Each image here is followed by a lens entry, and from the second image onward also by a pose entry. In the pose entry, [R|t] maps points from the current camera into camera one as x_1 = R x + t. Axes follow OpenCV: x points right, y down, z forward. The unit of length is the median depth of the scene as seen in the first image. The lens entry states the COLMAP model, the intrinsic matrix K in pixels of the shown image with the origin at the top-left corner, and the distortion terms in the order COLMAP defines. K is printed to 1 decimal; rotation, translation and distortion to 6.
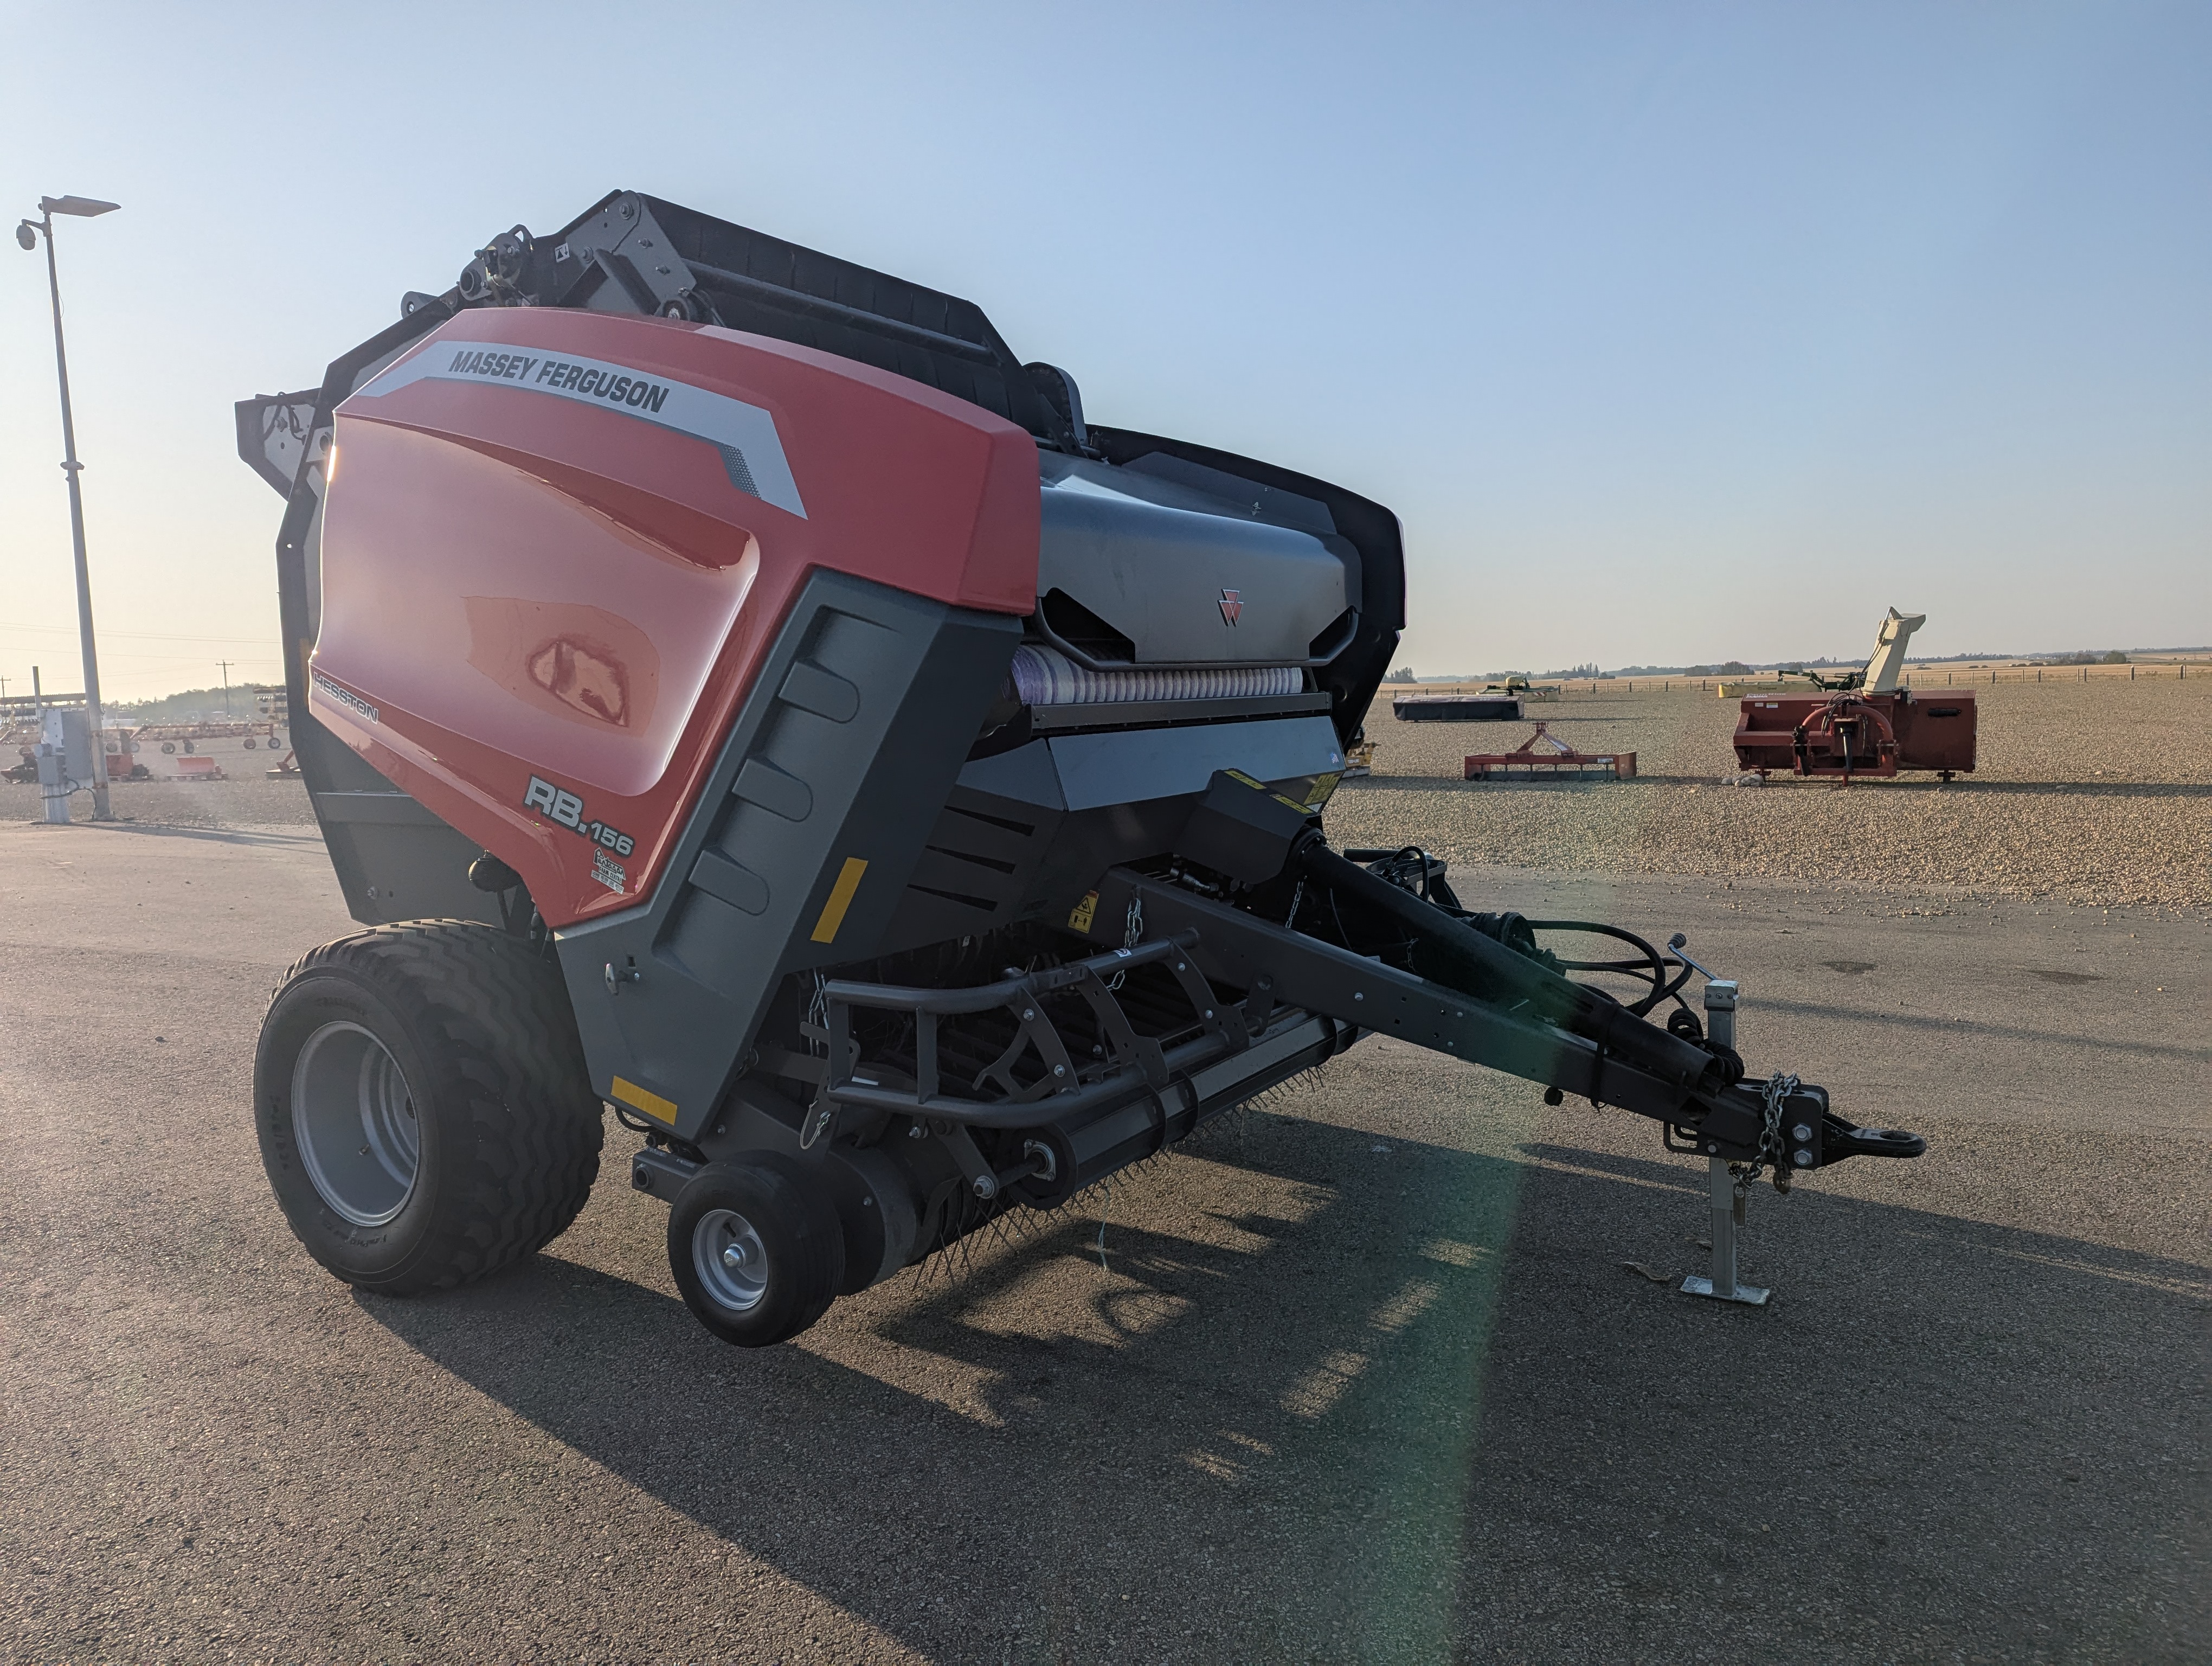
lens RADIAL K [[1516.9, 0, 1106.0], [0, 1516.9, 833.0], [0, 0, 1]] dist [0.048745, -0.000881]
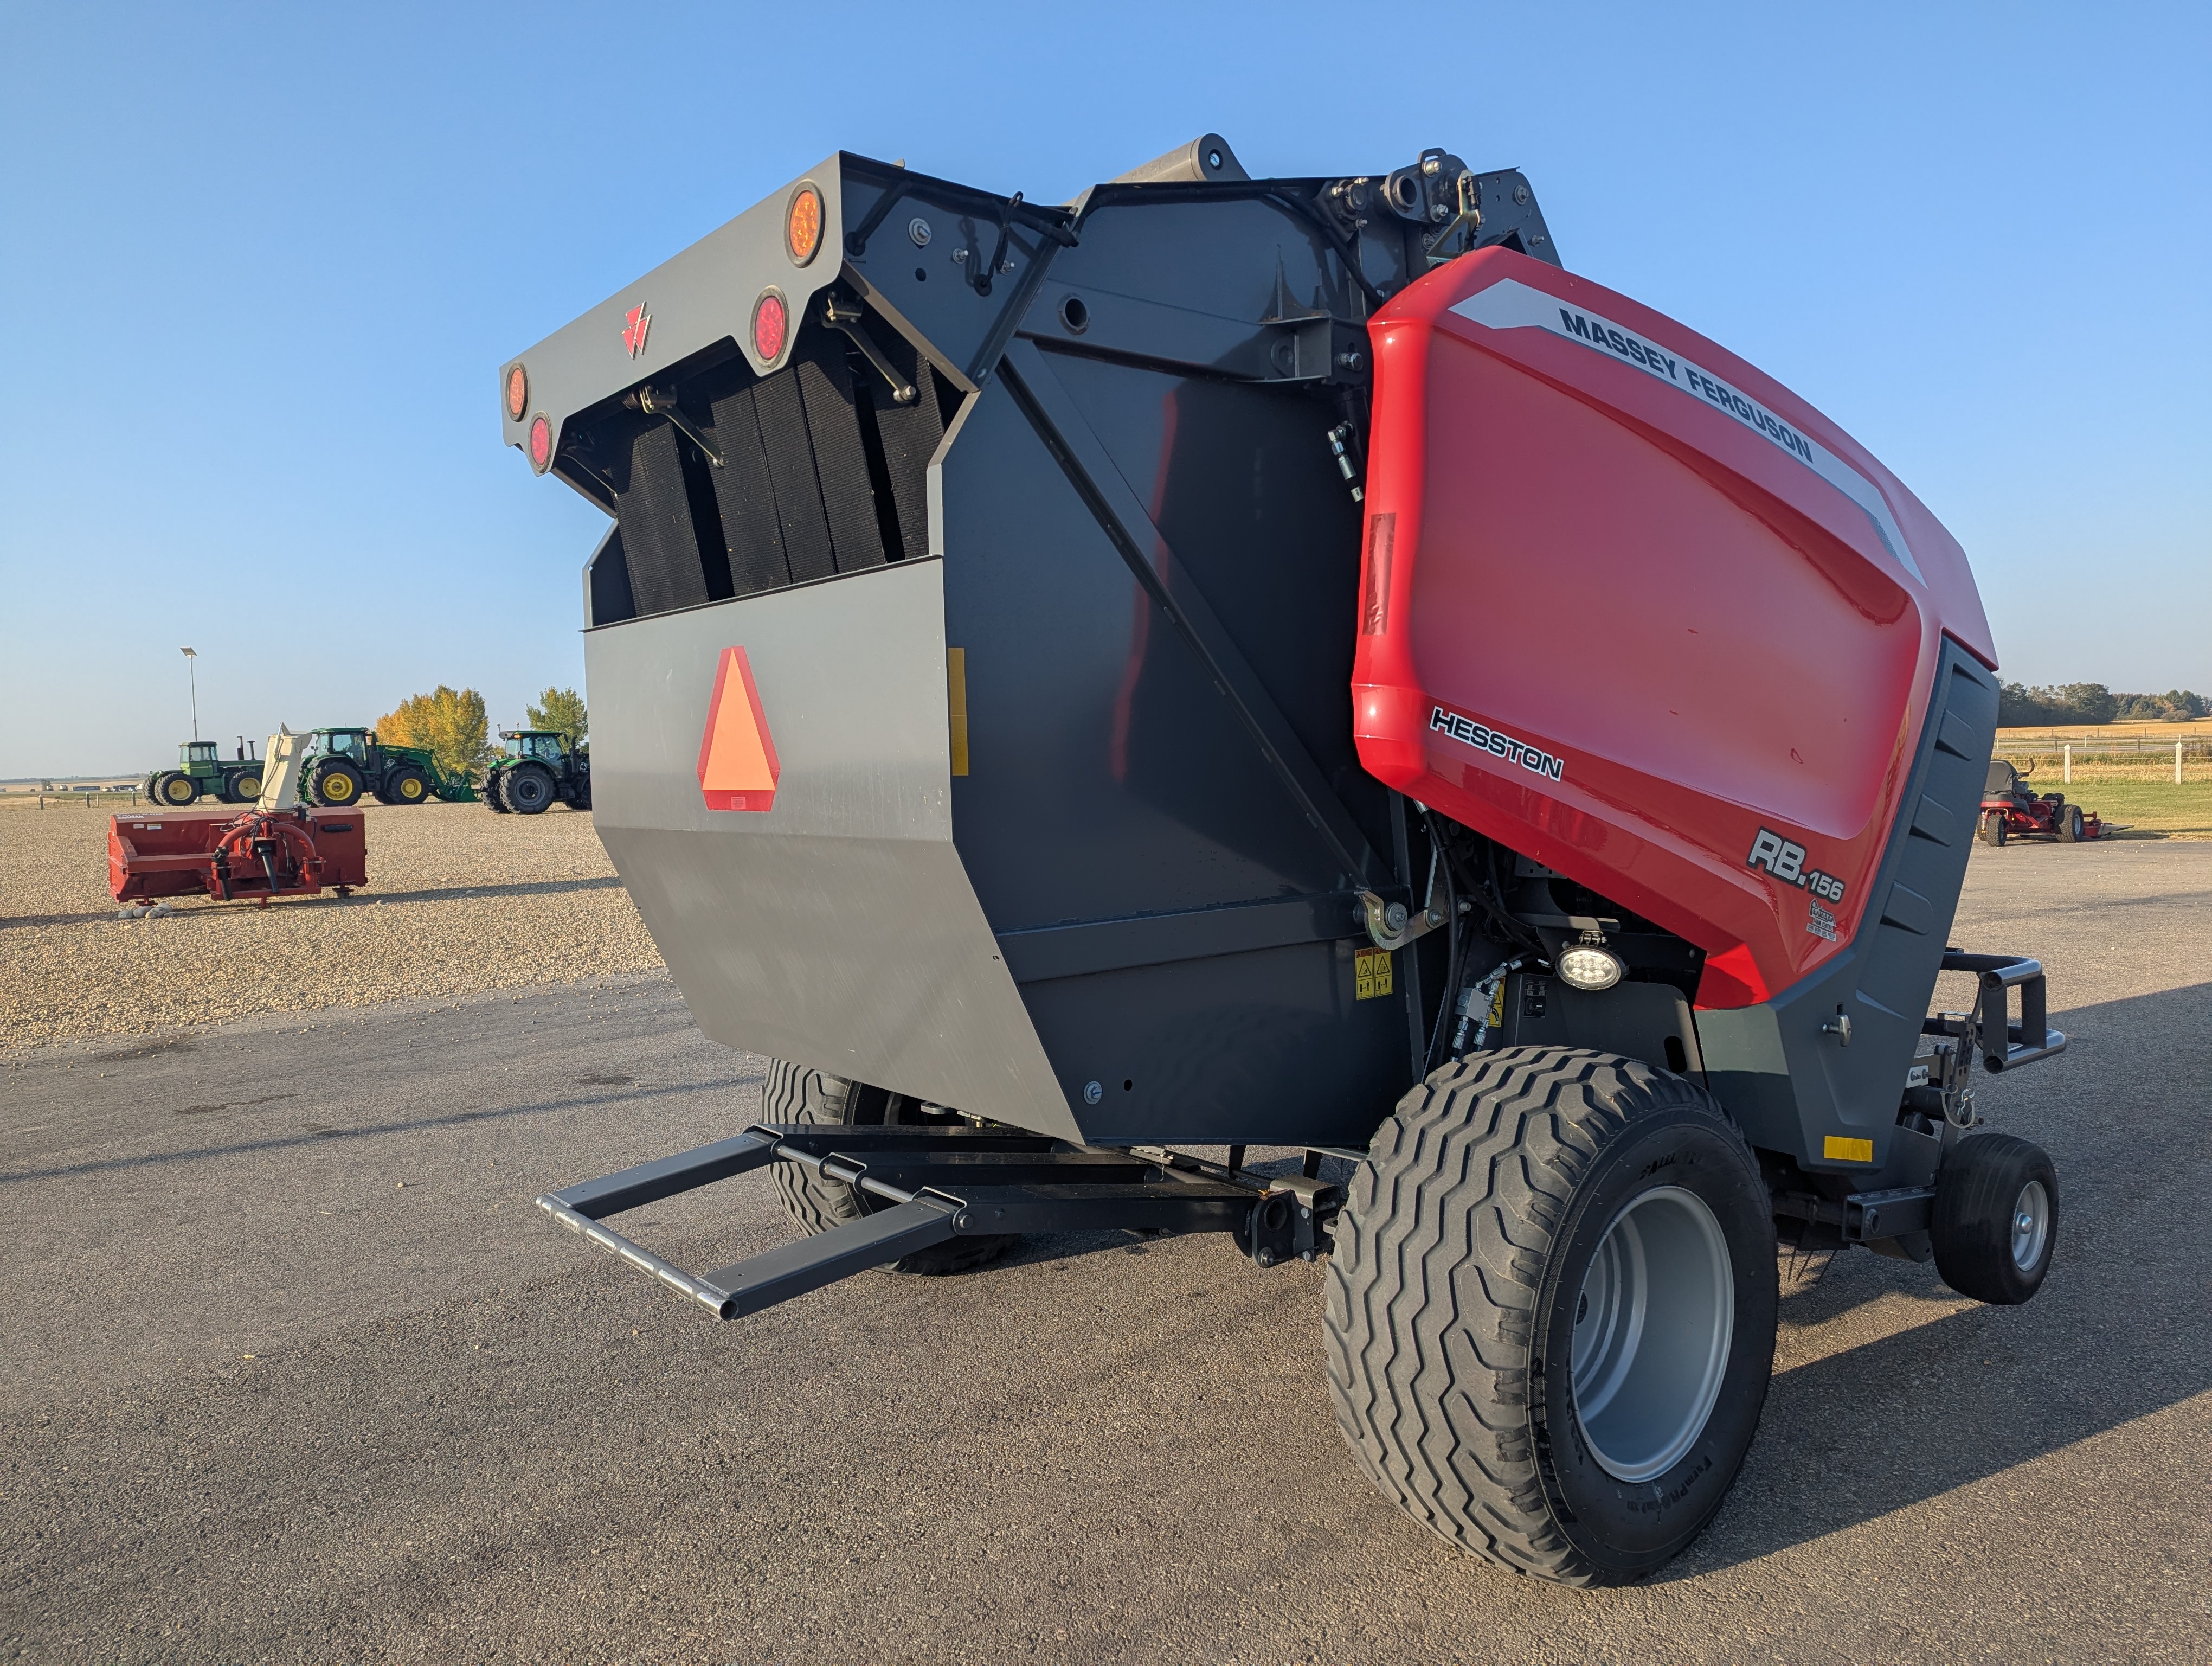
lens RADIAL K [[1516.9, 0, 1106.0], [0, 1516.9, 833.0], [0, 0, 1]] dist [0.048745, -0.000881]
pose [[0.300185, -0.030945, 0.953379, -0.267868], [0.112981, 0.993592, -0.003323, -0.015077], [-0.947166, 0.108711, 0.301757, 0.220021]]
